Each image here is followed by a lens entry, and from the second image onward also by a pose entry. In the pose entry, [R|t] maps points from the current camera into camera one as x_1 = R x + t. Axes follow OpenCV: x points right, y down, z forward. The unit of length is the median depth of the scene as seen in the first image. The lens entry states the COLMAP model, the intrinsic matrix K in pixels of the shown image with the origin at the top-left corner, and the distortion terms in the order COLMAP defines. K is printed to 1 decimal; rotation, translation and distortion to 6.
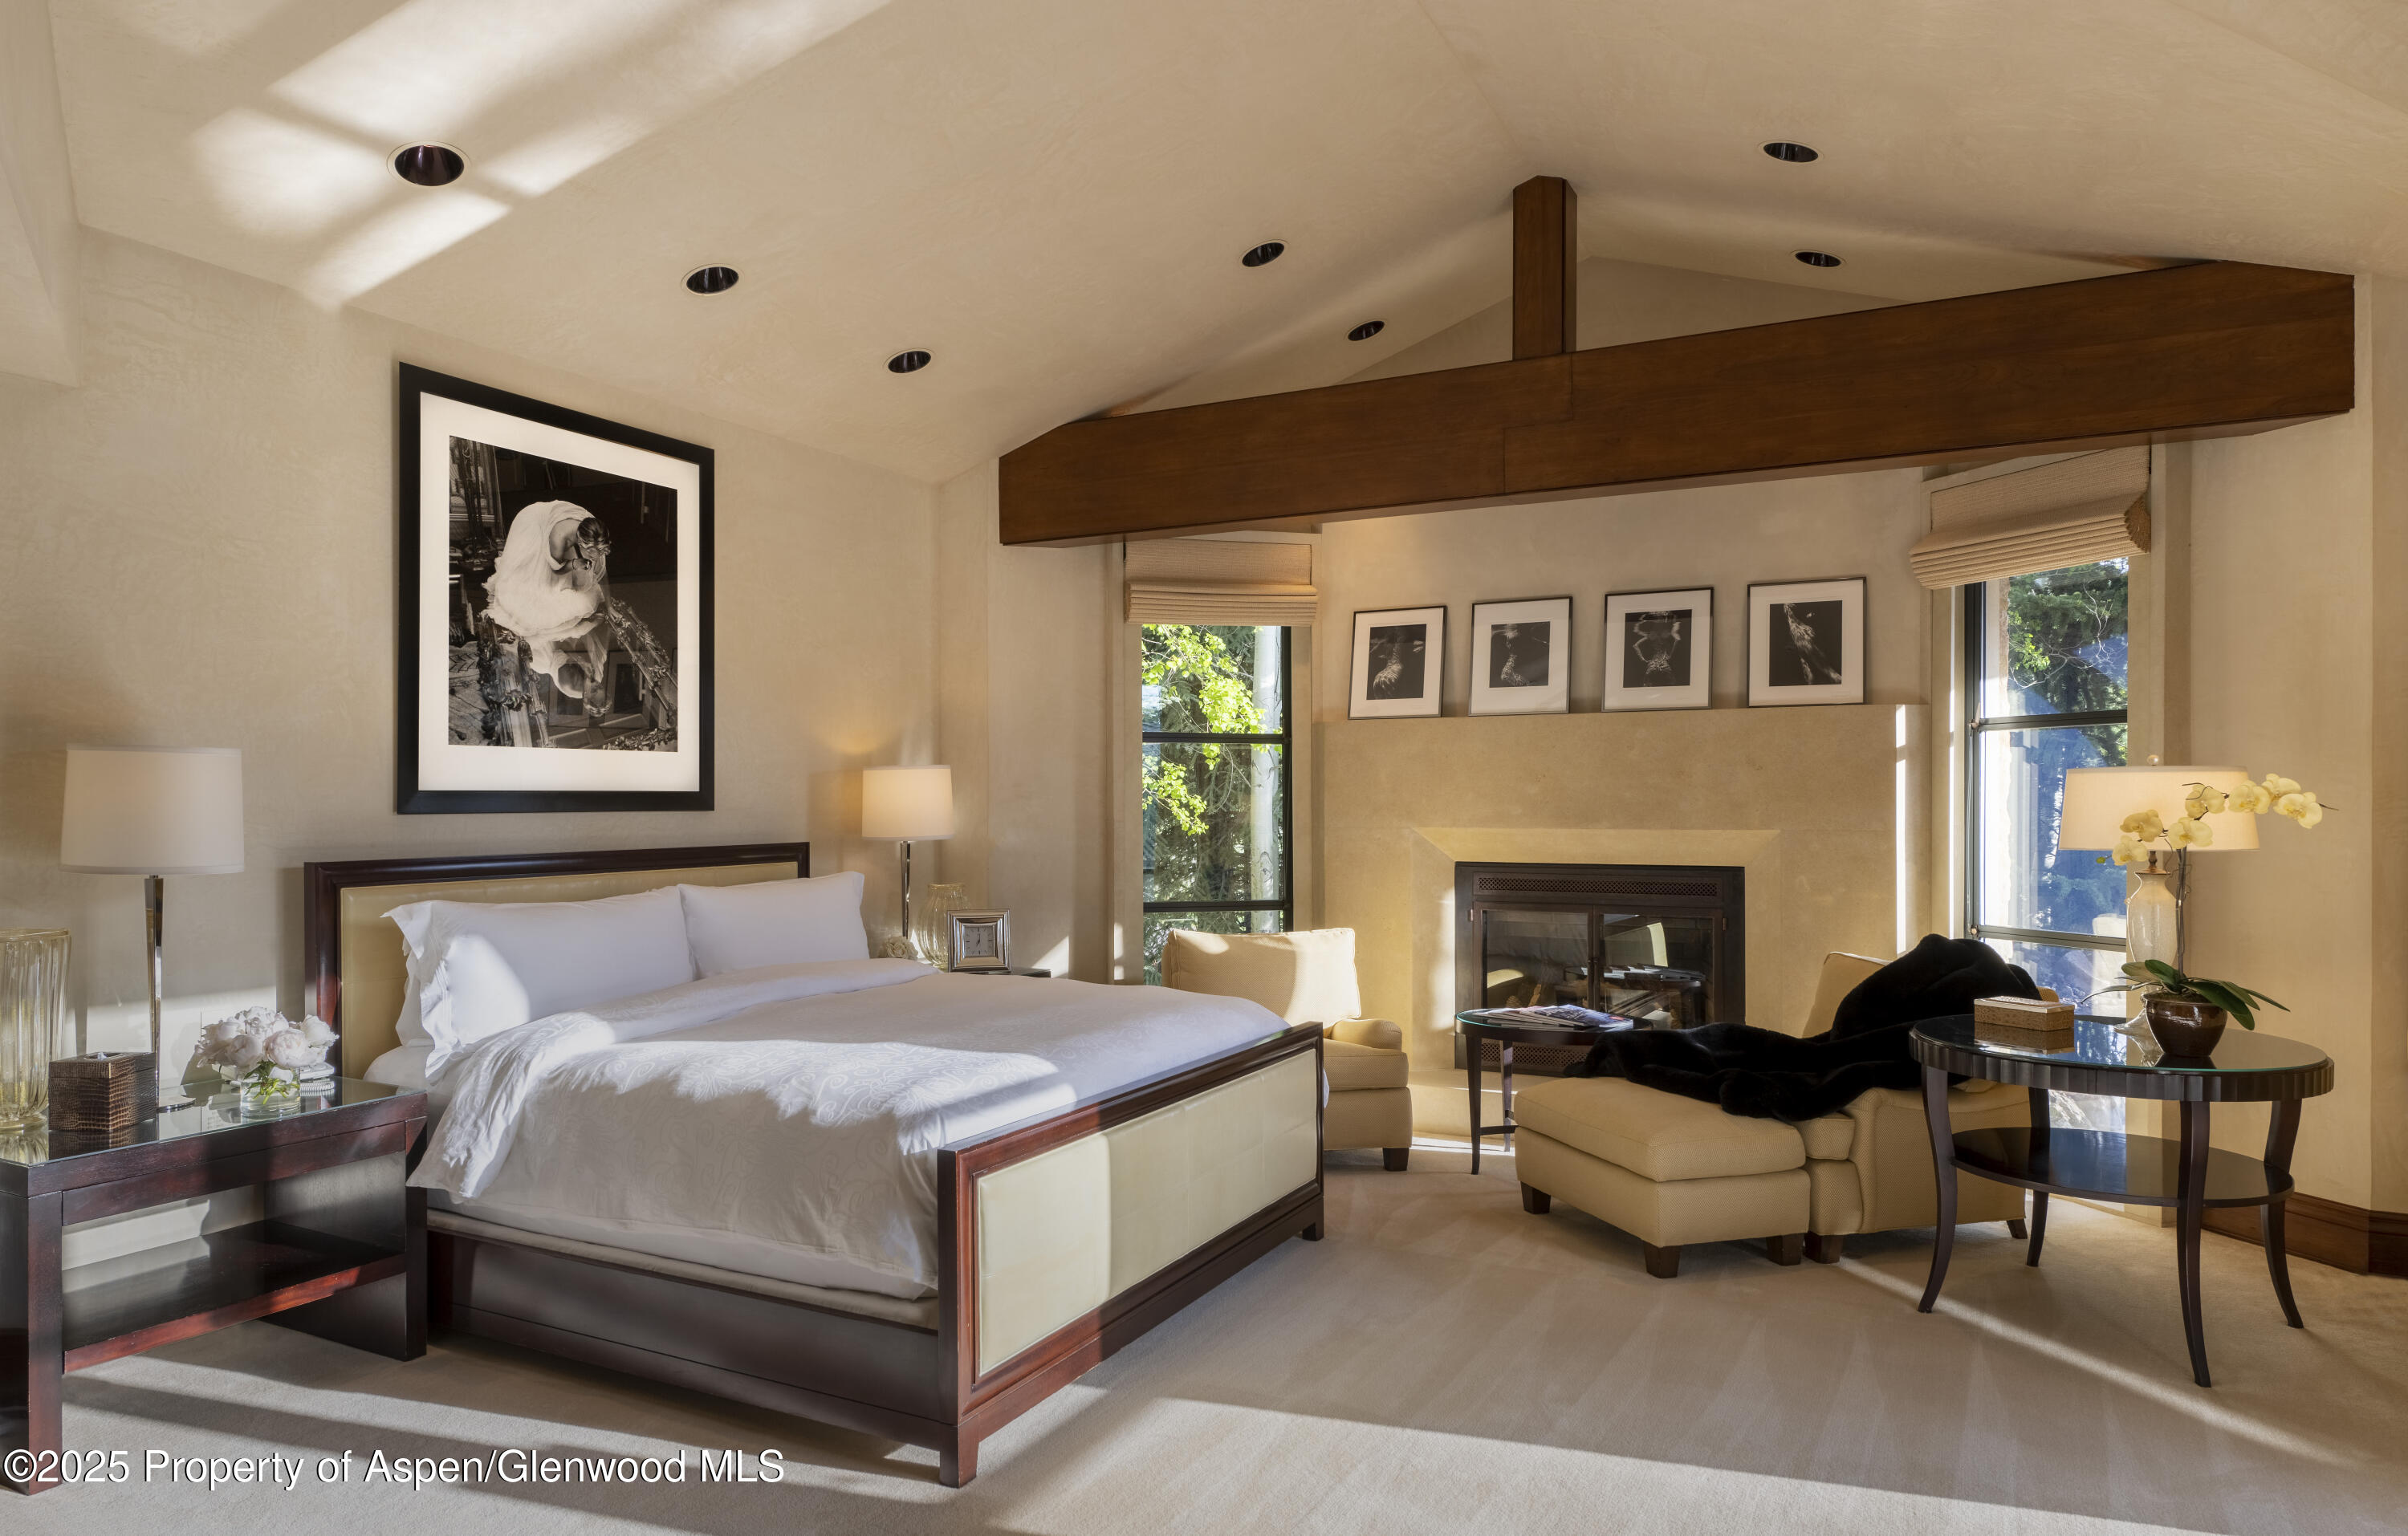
lens RADIAL K [[1496.7, 0, 1199.5], [0, 1496.7, 779.8], [0, 0, 1]] dist [-0.031139, -0.000854]
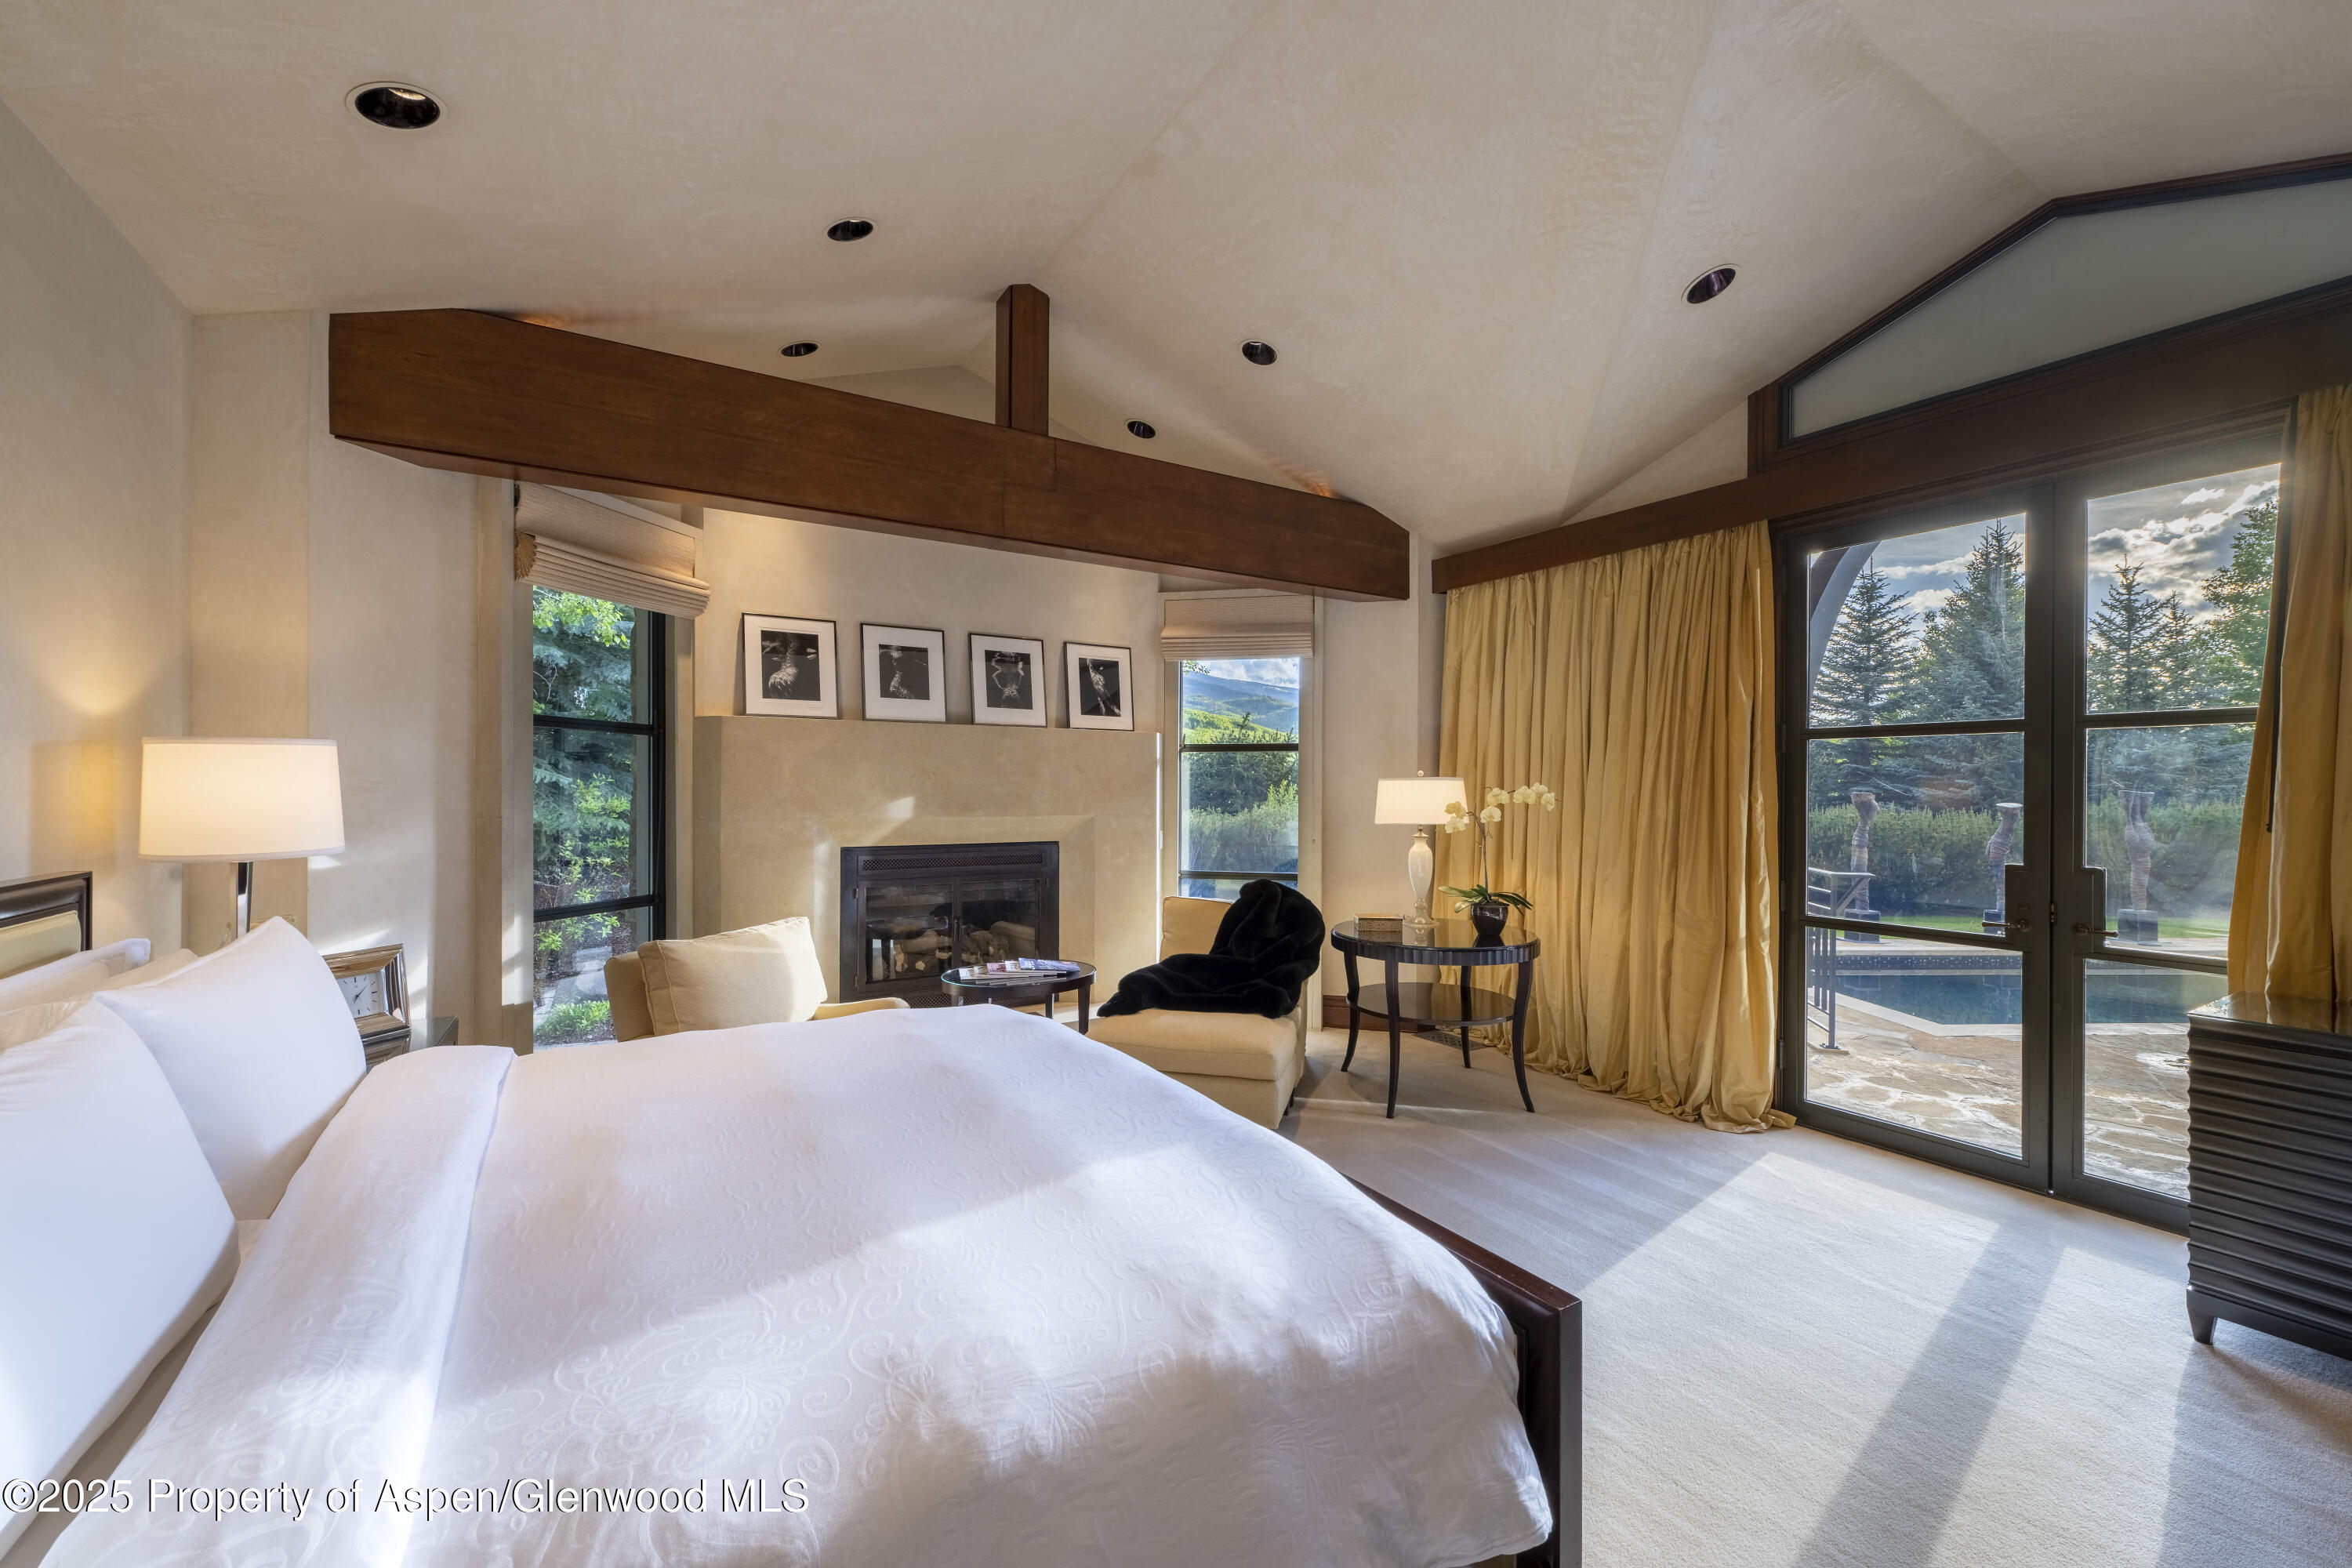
lens RADIAL K [[908.3, 0, 1176.0], [0, 908.3, 784.0], [0, 0, 1]] dist [-0.002530, -0.000211]
pose [[0.516931, 0.008851, 0.855981, -0.306016], [-0.015093, 0.999885, -0.001224, 0.003535], [-0.855894, -0.012287, 0.517005, 0.450887]]
